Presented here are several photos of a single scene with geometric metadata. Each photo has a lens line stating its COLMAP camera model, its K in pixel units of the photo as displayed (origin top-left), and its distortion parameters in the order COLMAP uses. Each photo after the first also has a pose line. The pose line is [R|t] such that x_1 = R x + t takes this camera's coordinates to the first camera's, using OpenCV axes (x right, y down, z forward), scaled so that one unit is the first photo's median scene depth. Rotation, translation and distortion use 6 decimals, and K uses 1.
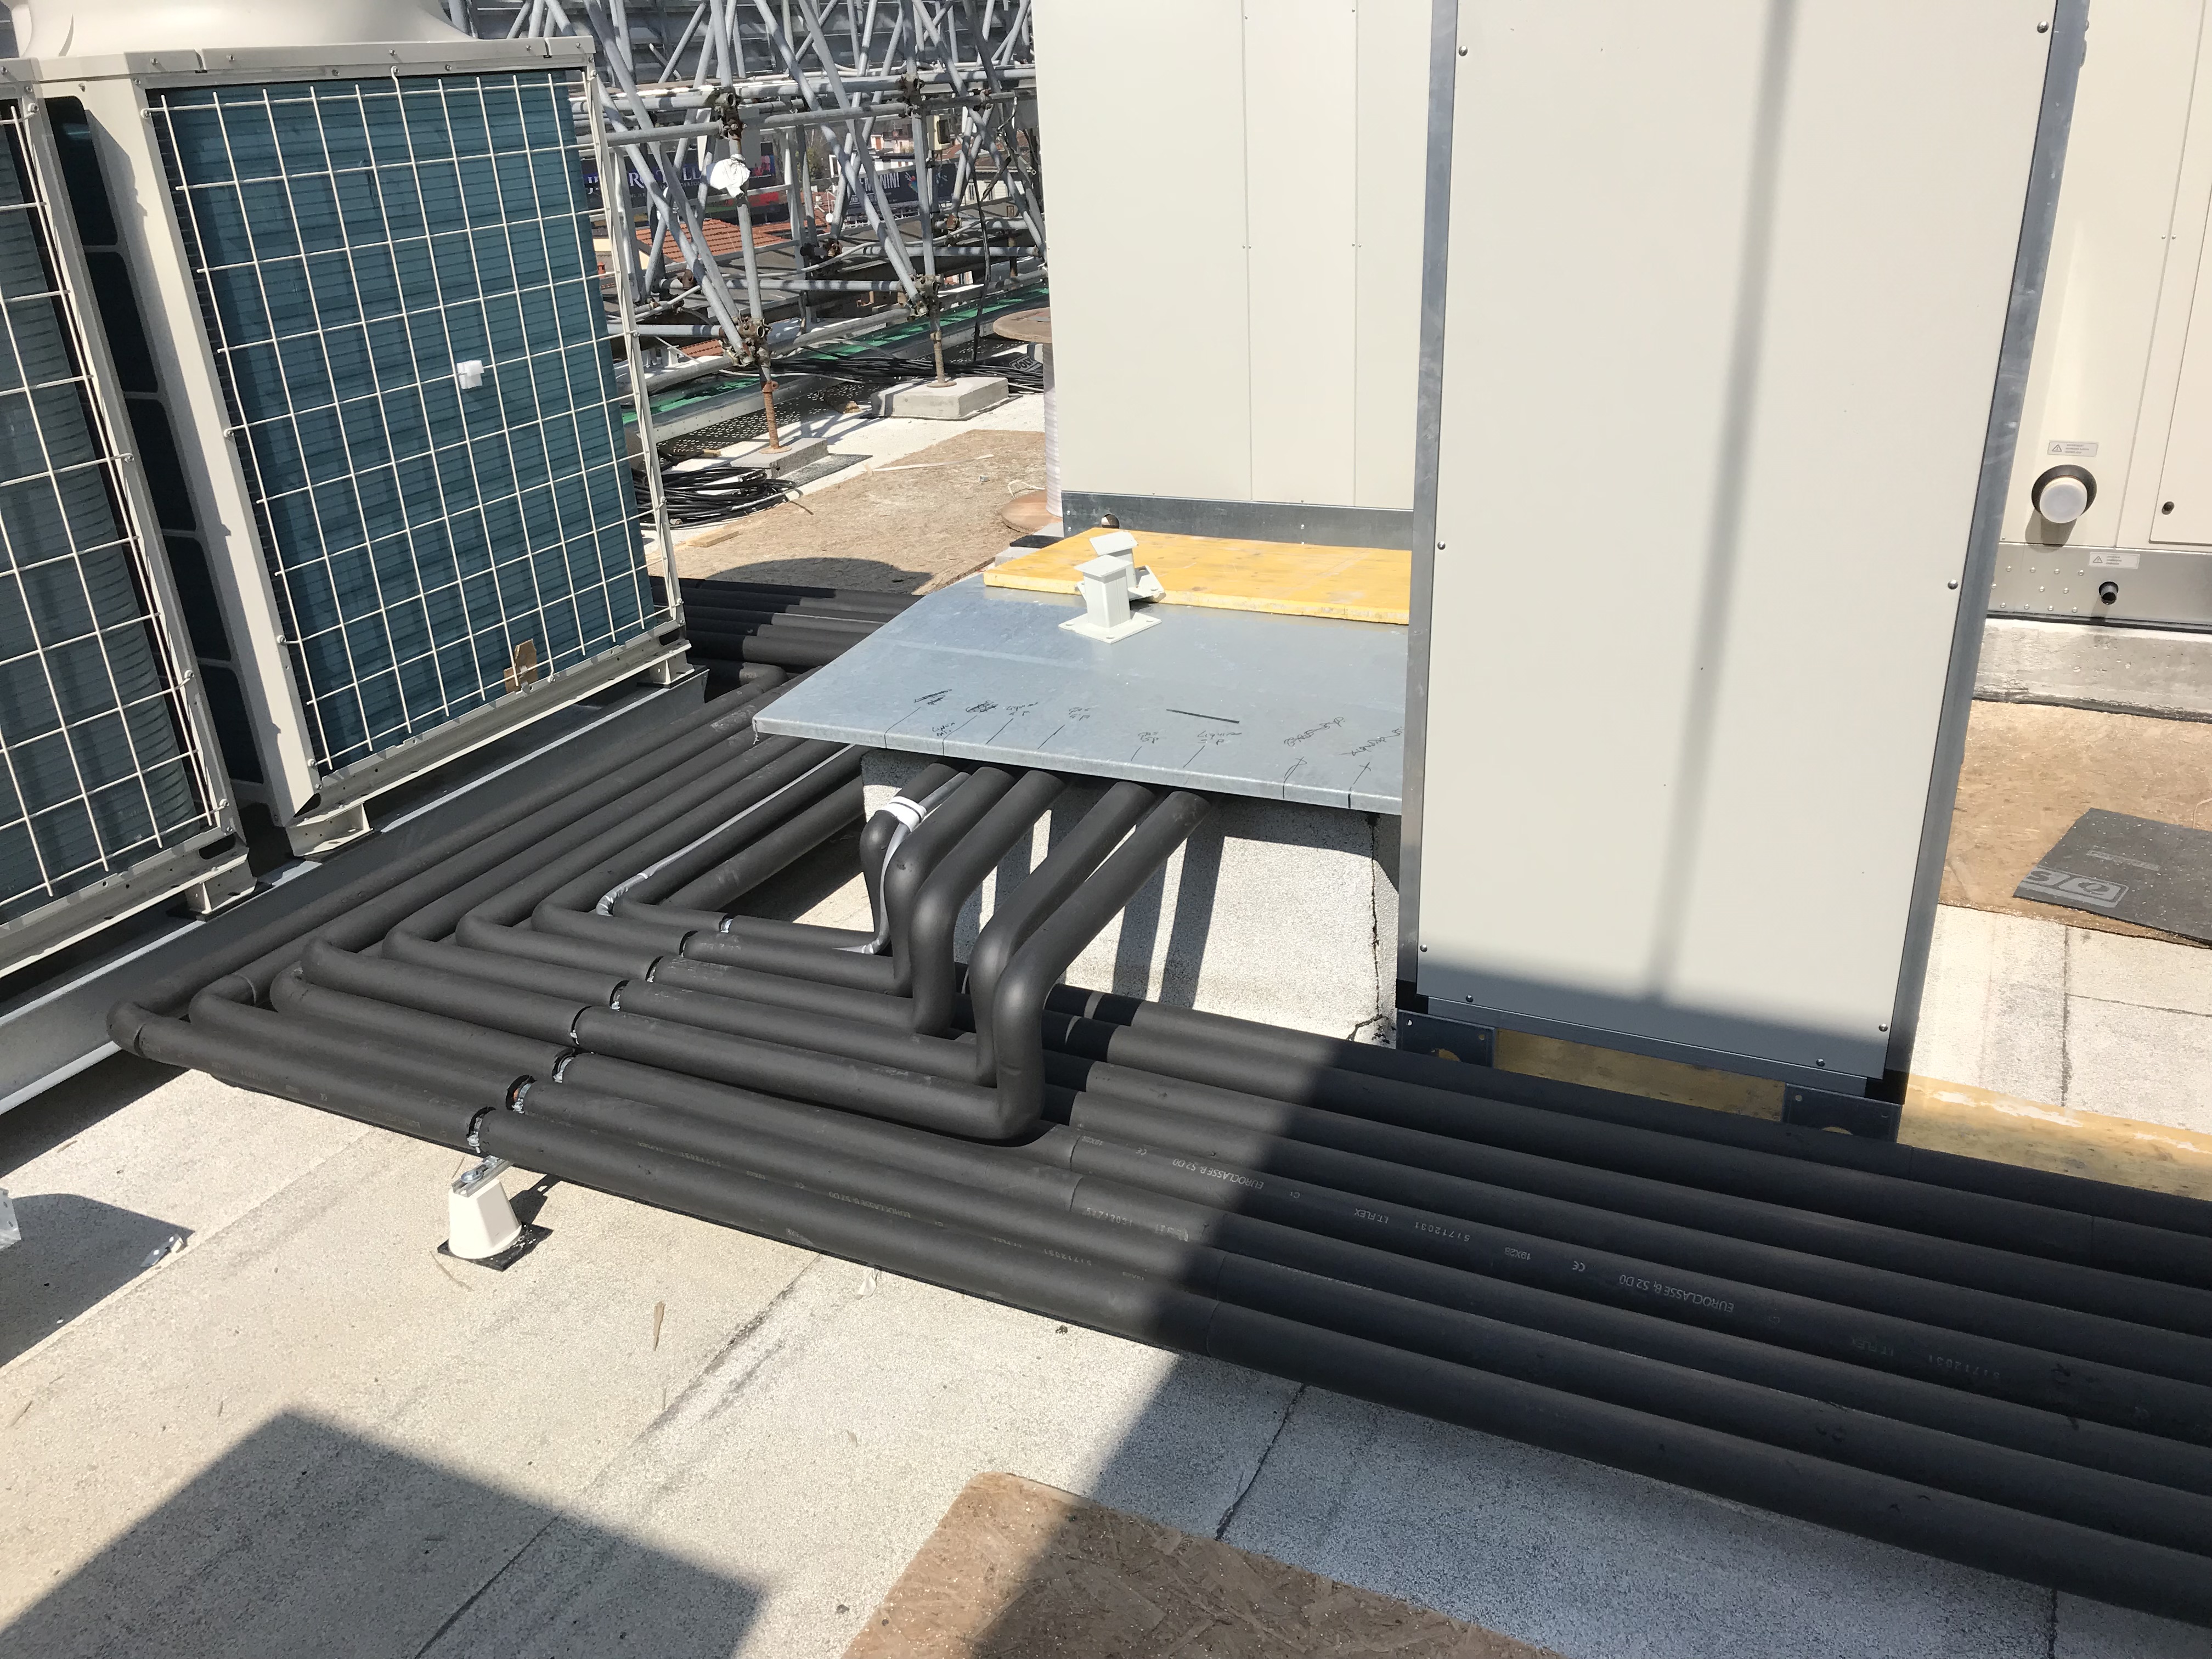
lens RADIAL K [[1787.5, 0, 1104.1], [0, 1787.5, 837.0], [0, 0, 1]] dist [0.018654, -0.030569]
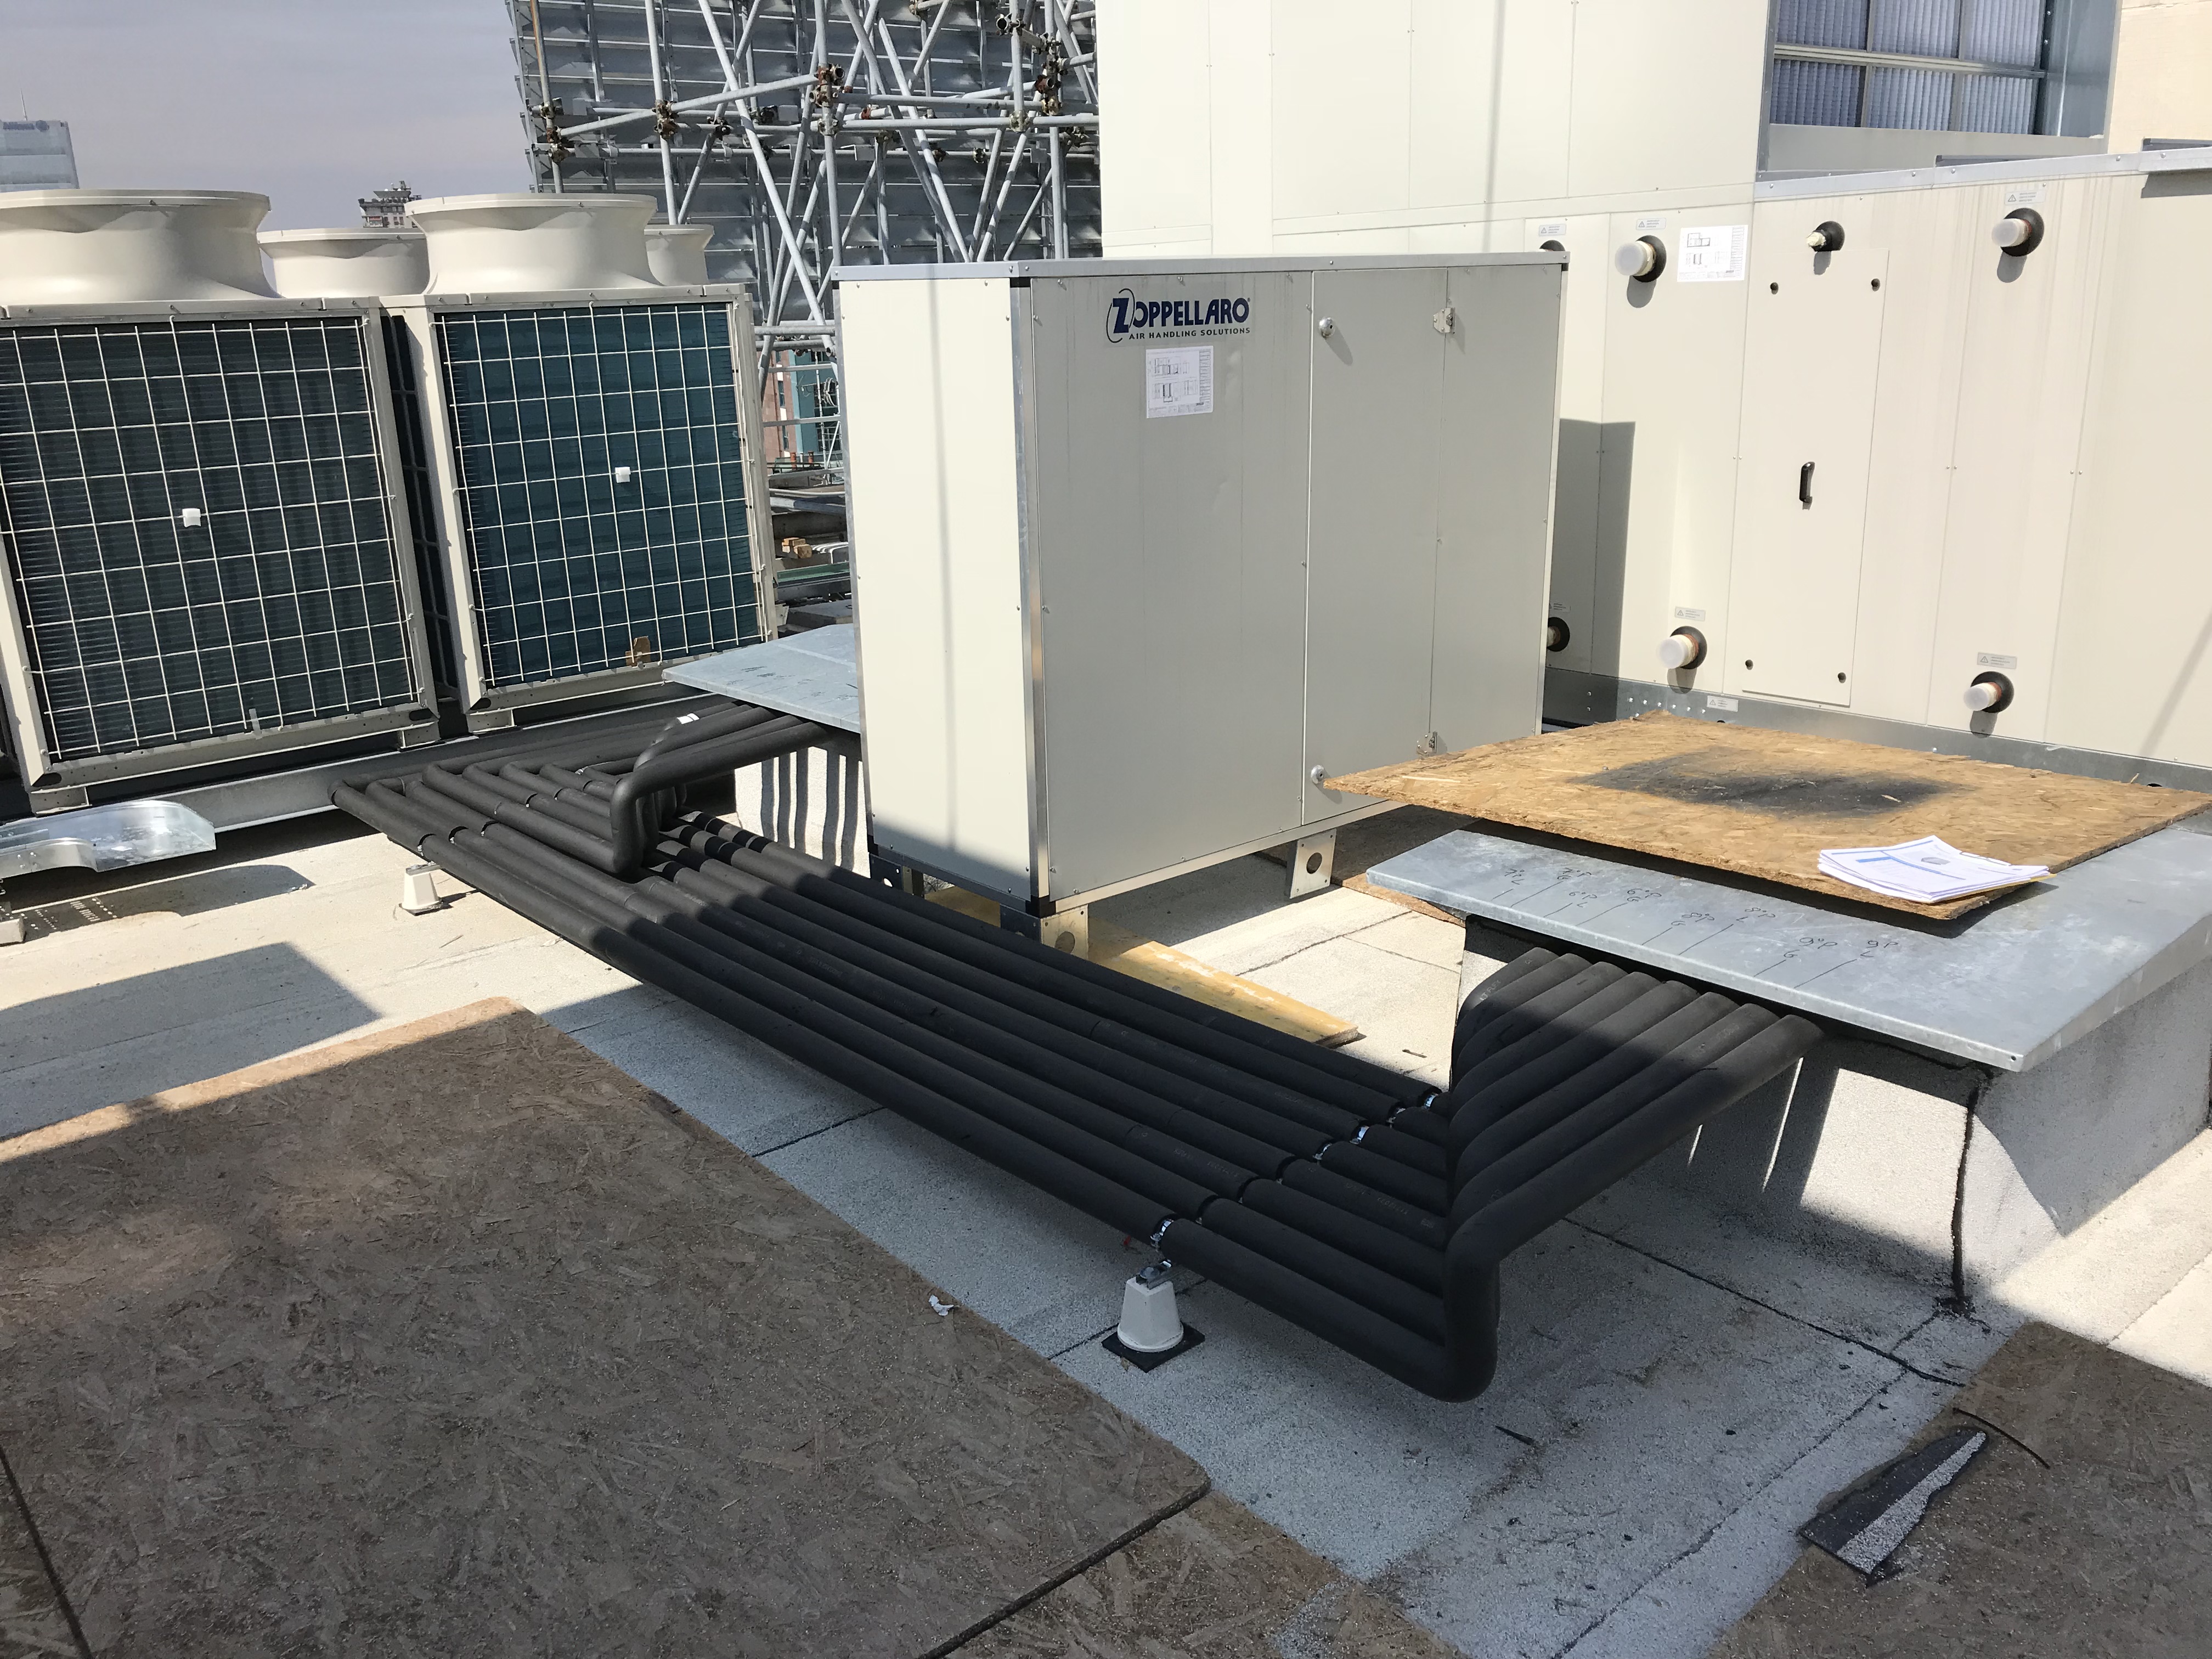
lens RADIAL K [[1787.5, 0, 1105.5], [0, 1787.5, 829.9], [0, 0, 1]] dist [0.018654, -0.030569]
pose [[0.921034, 0.134118, -0.365661, 0.838097], [-0.170369, 0.982991, -0.068584, 0.128125], [0.350243, 0.125466, 0.928218, -0.431466]]
